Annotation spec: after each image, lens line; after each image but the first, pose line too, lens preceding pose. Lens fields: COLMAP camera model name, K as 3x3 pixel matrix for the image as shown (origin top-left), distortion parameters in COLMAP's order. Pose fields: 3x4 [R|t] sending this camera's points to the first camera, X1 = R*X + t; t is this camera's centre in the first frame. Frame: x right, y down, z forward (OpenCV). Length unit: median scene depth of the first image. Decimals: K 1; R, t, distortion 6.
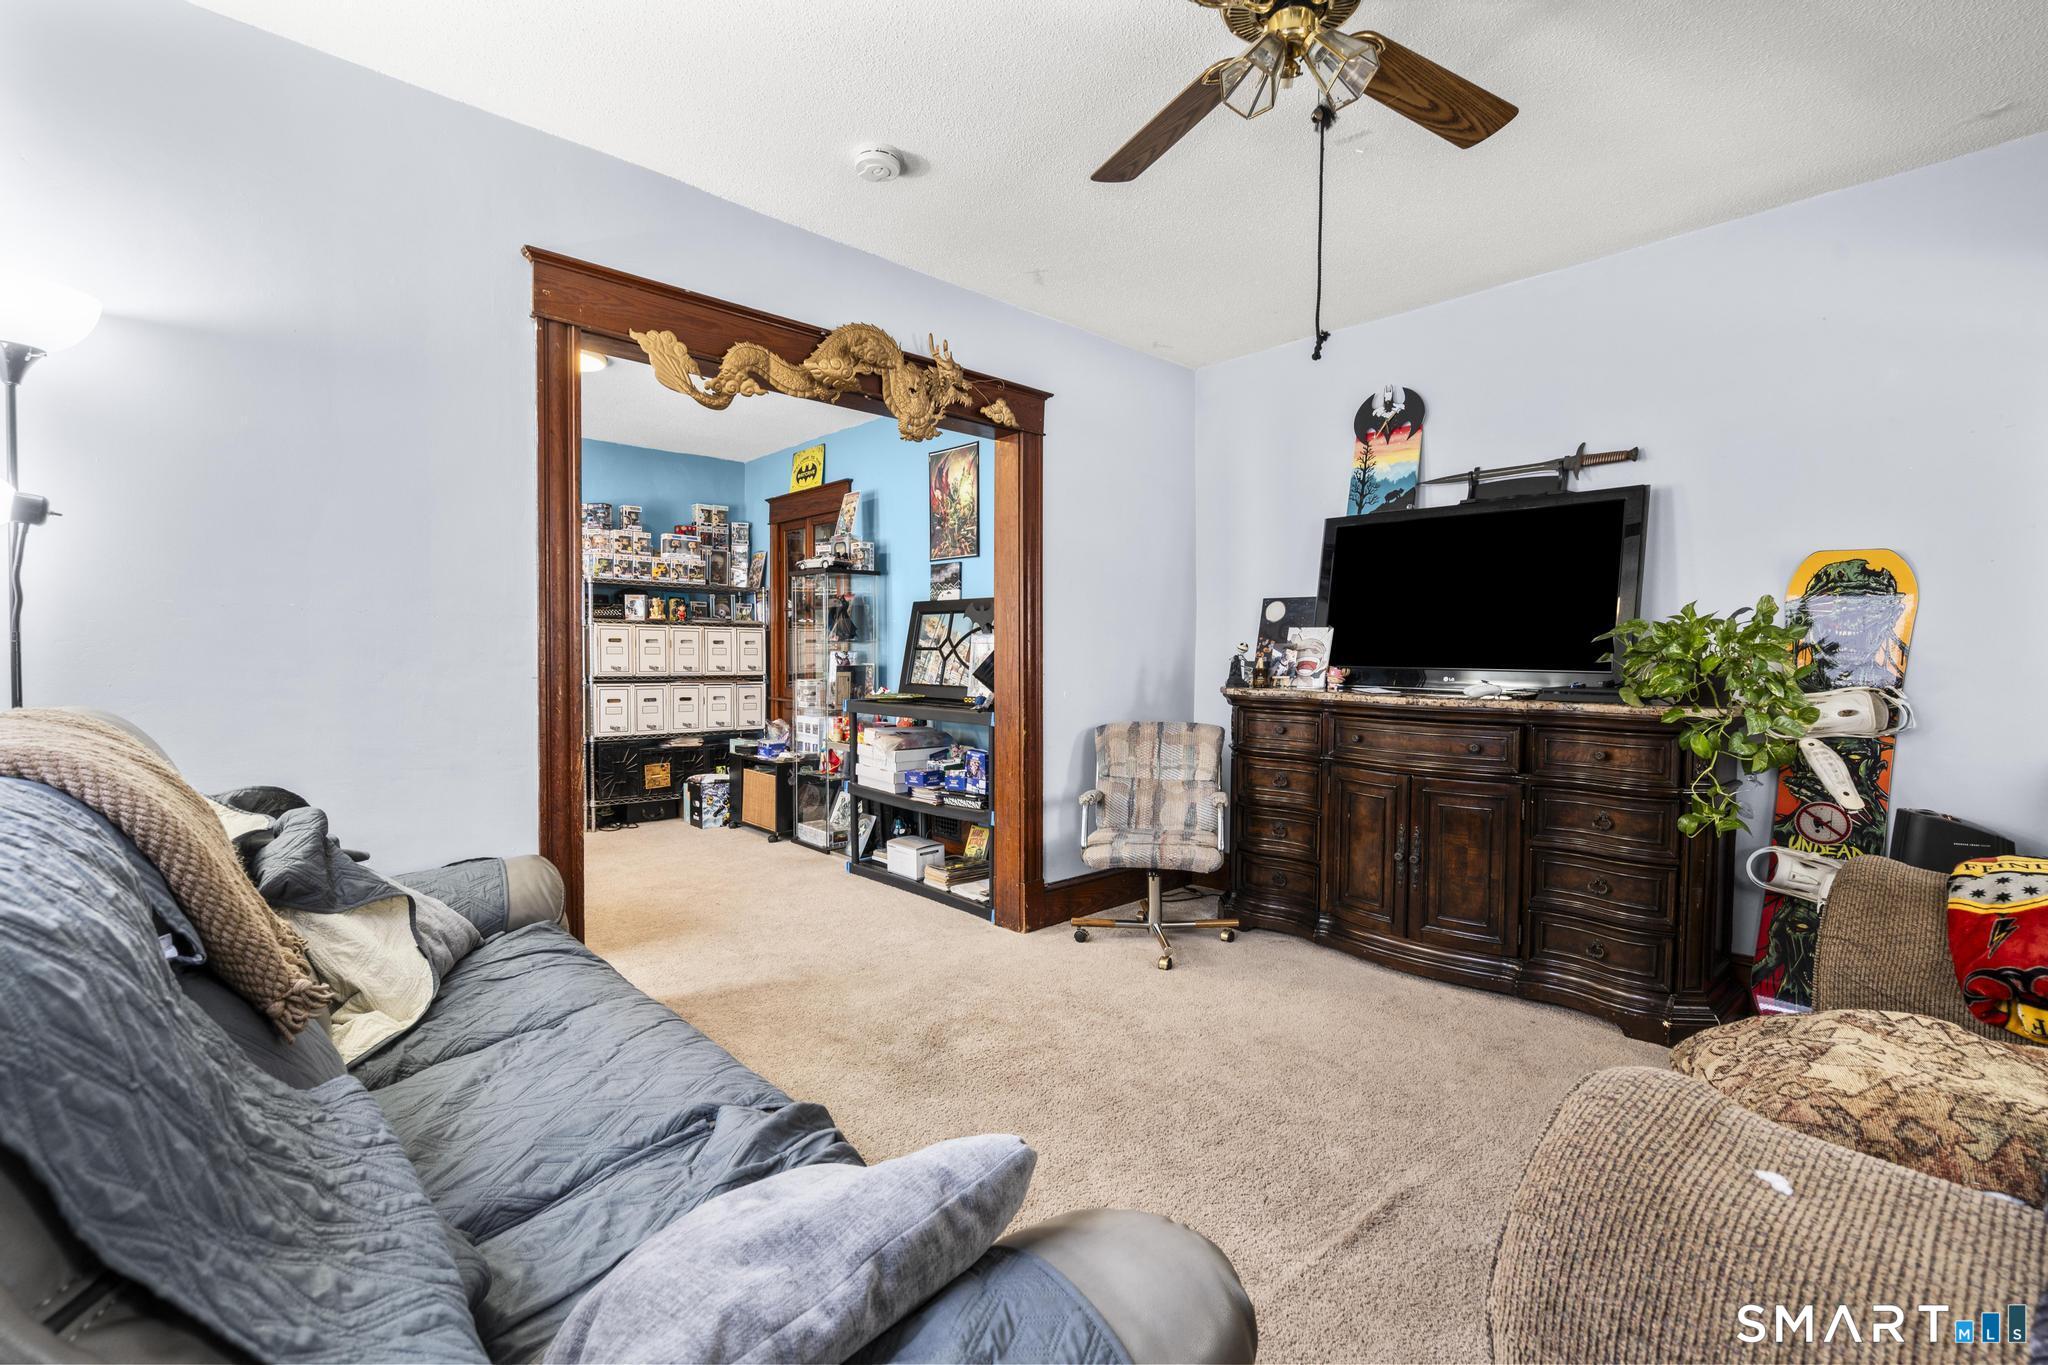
lens RADIAL K [[924.7, 0, 1021.2], [0, 924.7, 682.6], [0, 0, 1]] dist [-0.008212, 0.004663]
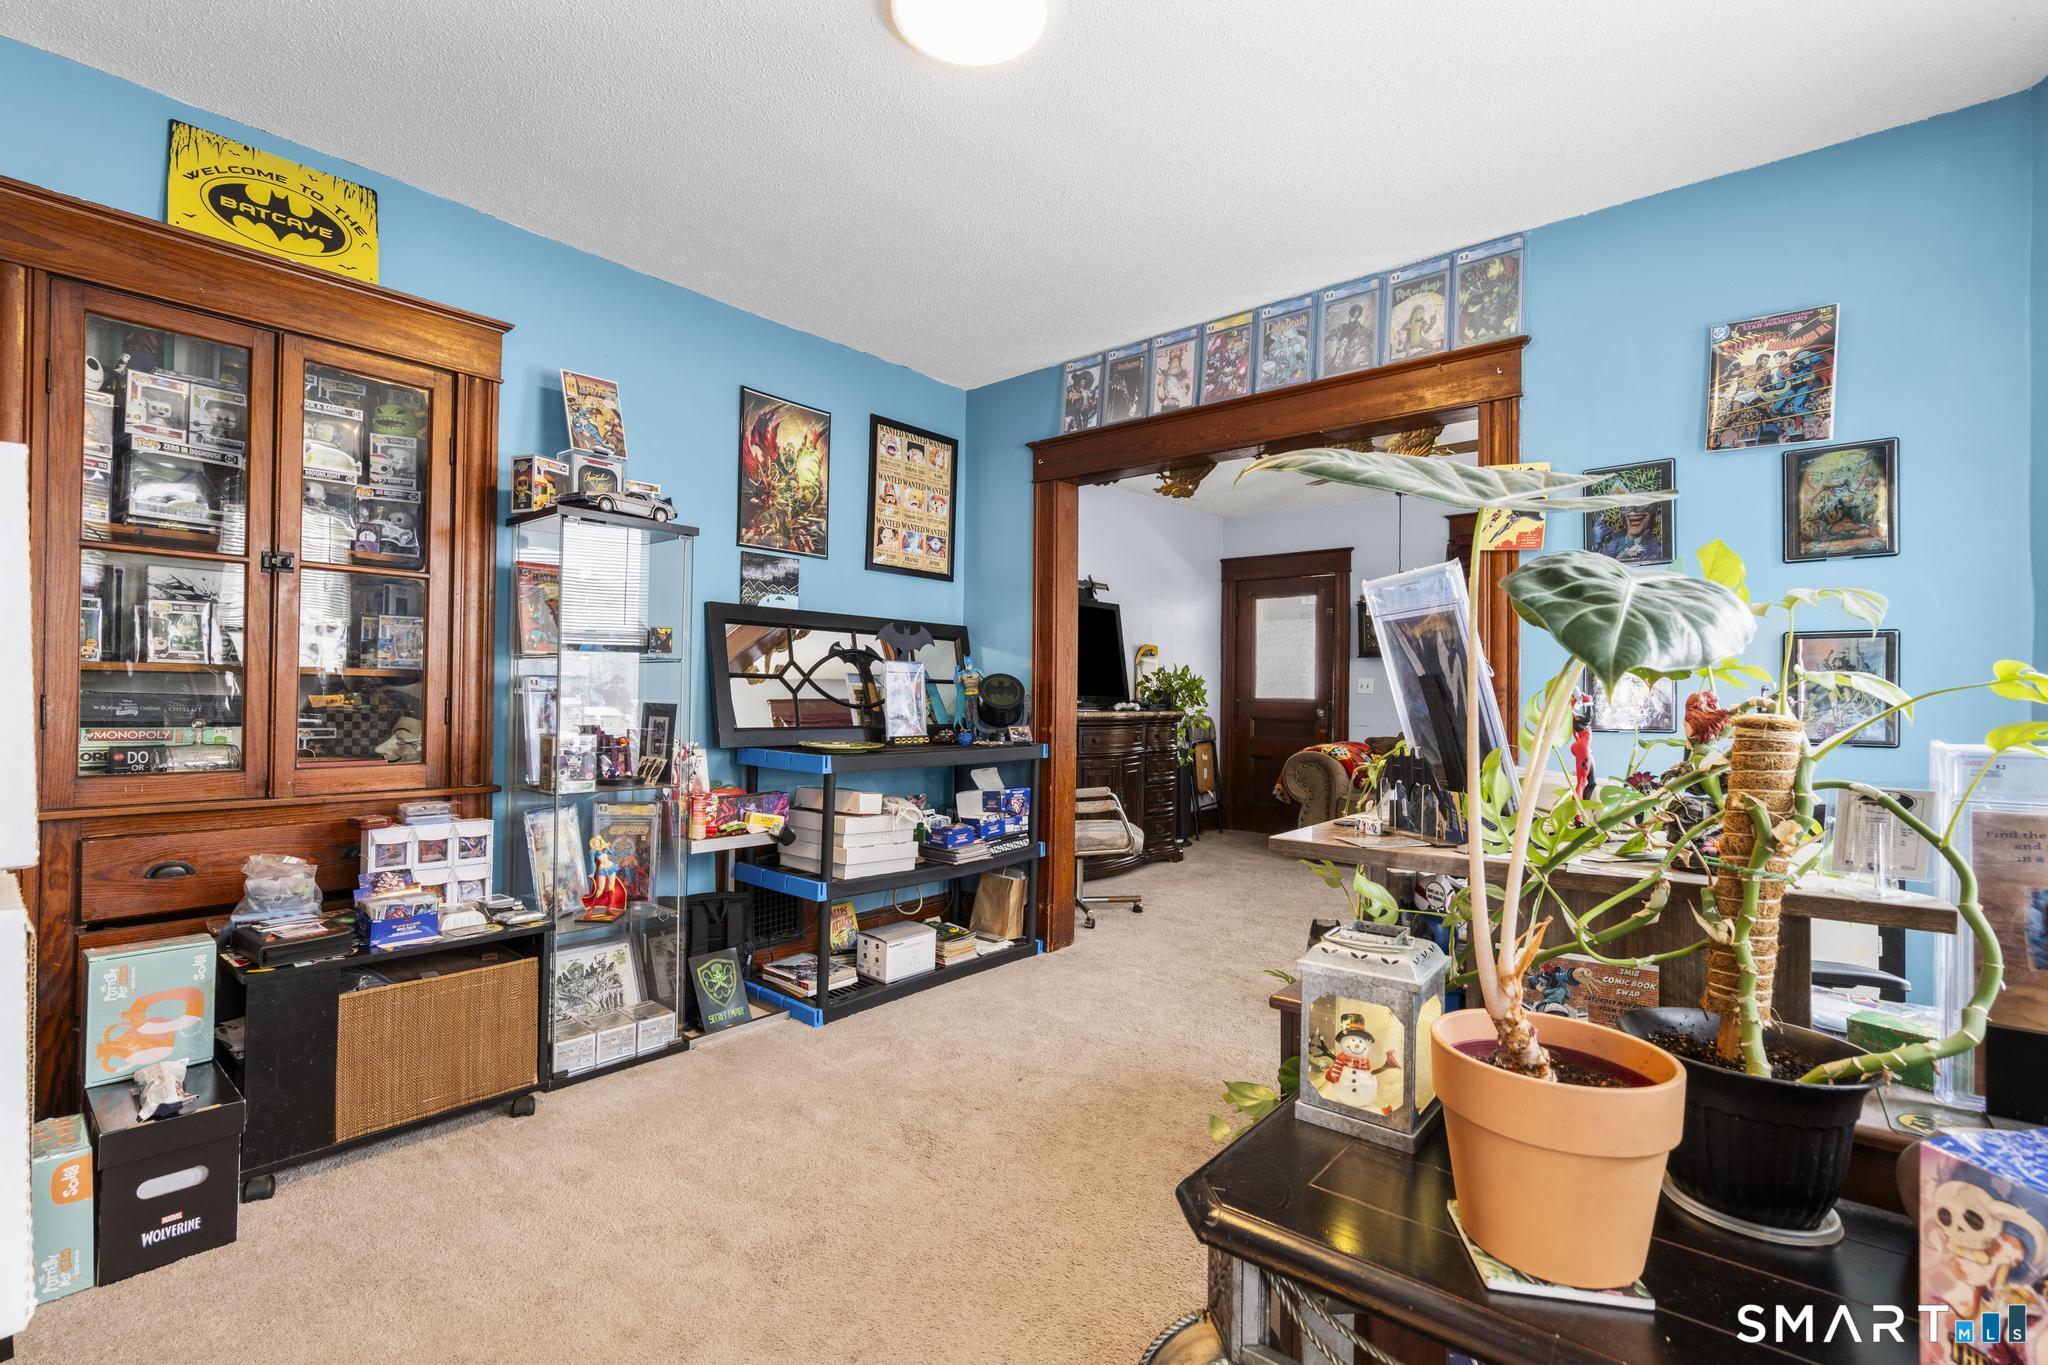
lens RADIAL K [[924.7, 0, 1050.9], [0, 924.7, 683.5], [0, 0, 1]] dist [-0.008212, 0.004663]
pose [[-0.154603, 0.002223, 0.987974, -0.822885], [0.018840, 0.999822, 0.000699, -0.028137], [-0.987797, 0.018722, -0.154617, 0.911905]]
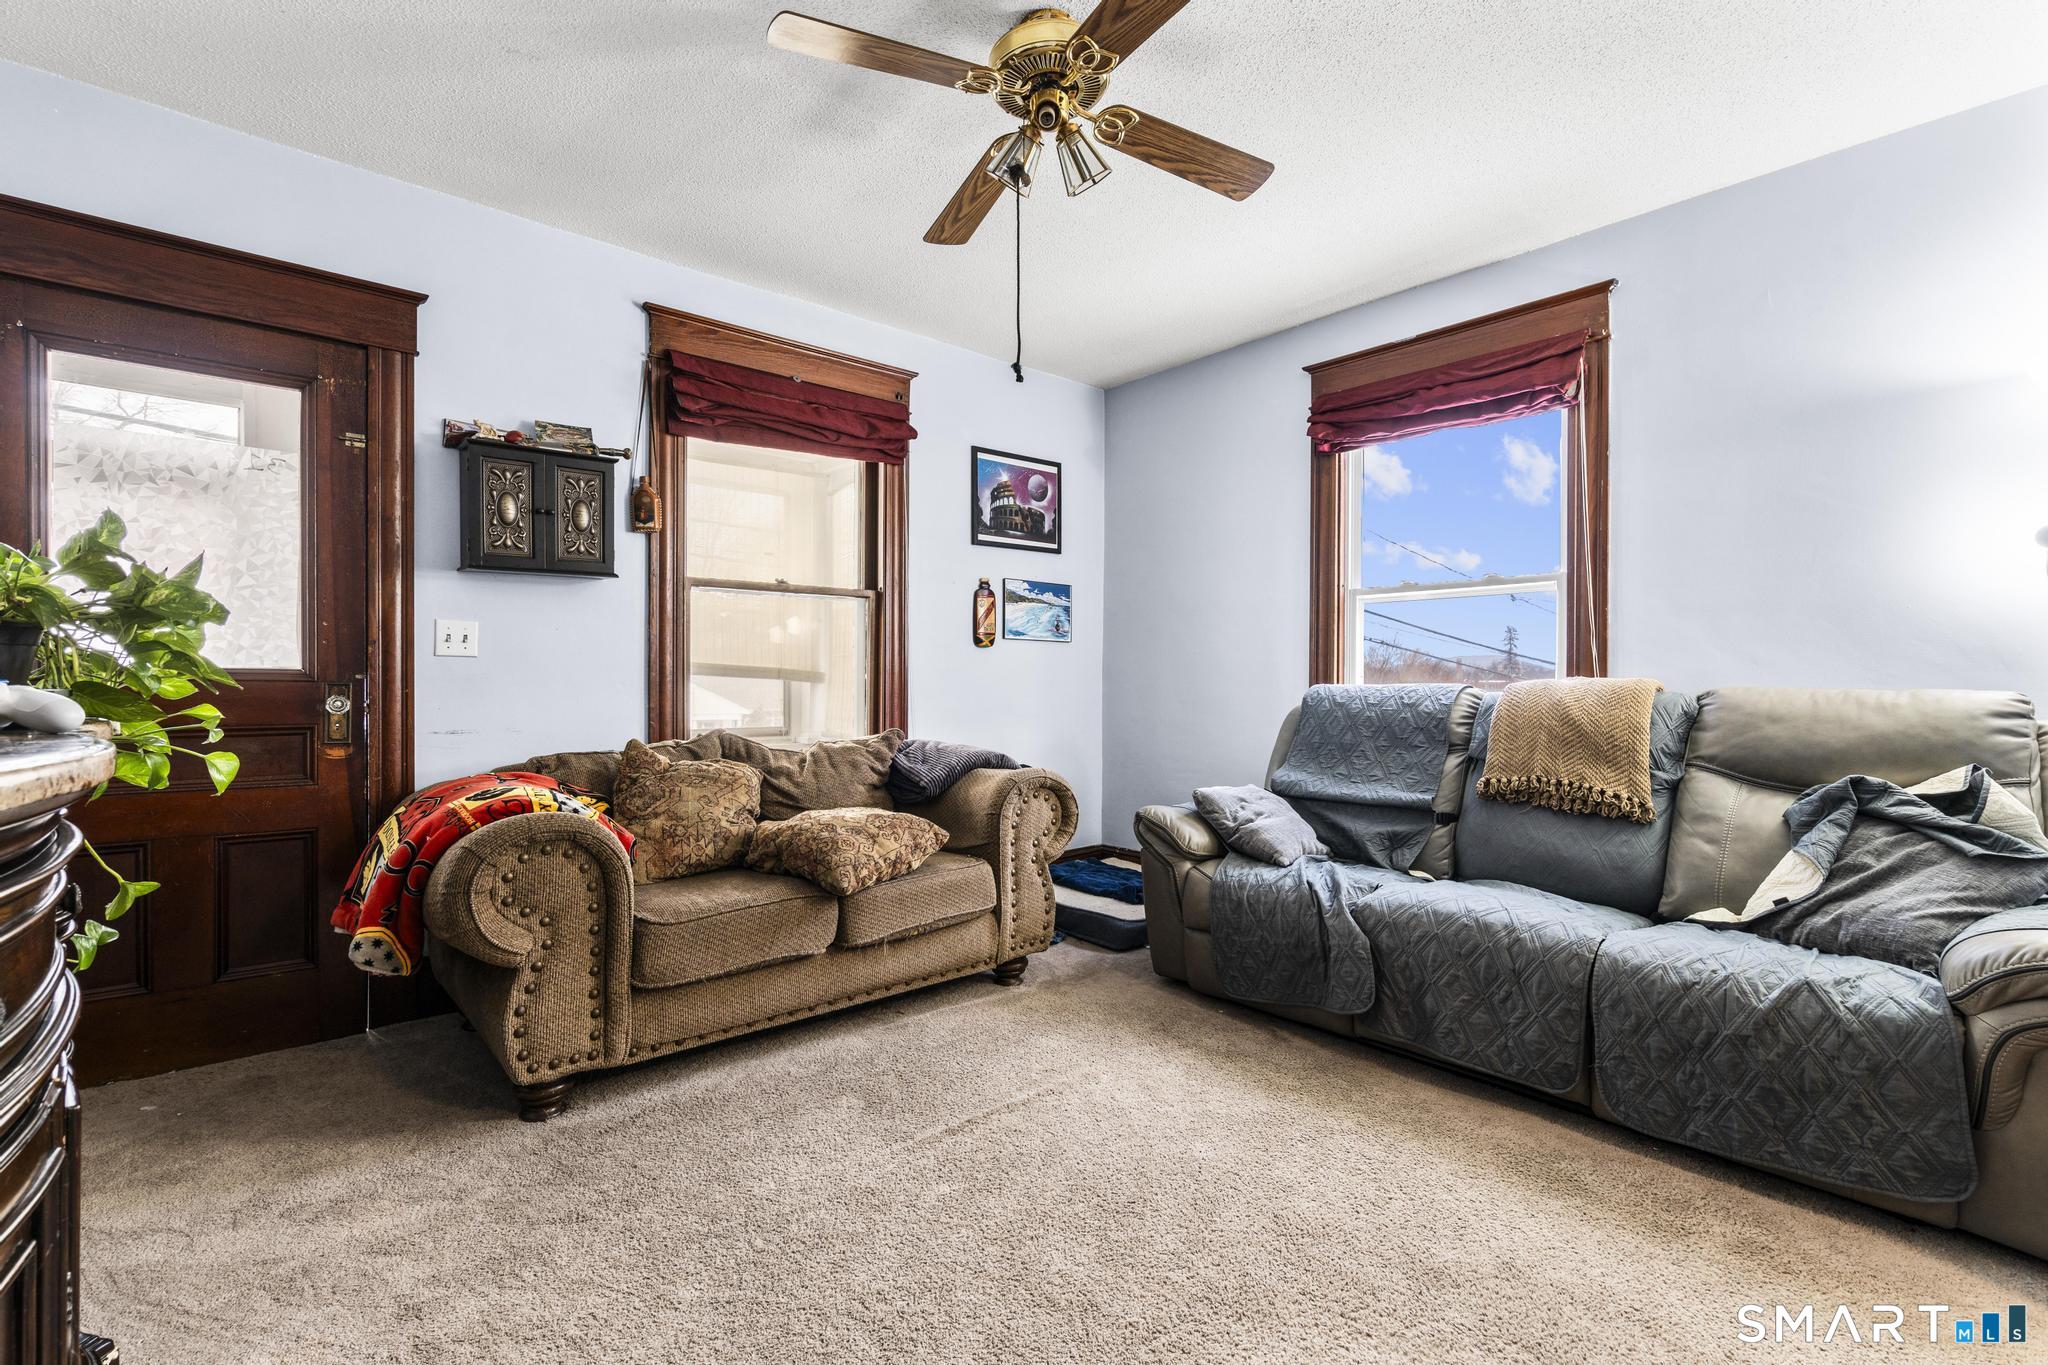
lens RADIAL K [[924.7, 0, 1028.7], [0, 924.7, 672.2], [0, 0, 1]] dist [-0.008212, 0.004663]
pose [[-0.999635, -0.012026, -0.024205, 0.110462], [-0.012788, 0.999420, 0.031549, -0.016102], [0.023811, 0.031847, -0.999209, 0.828791]]
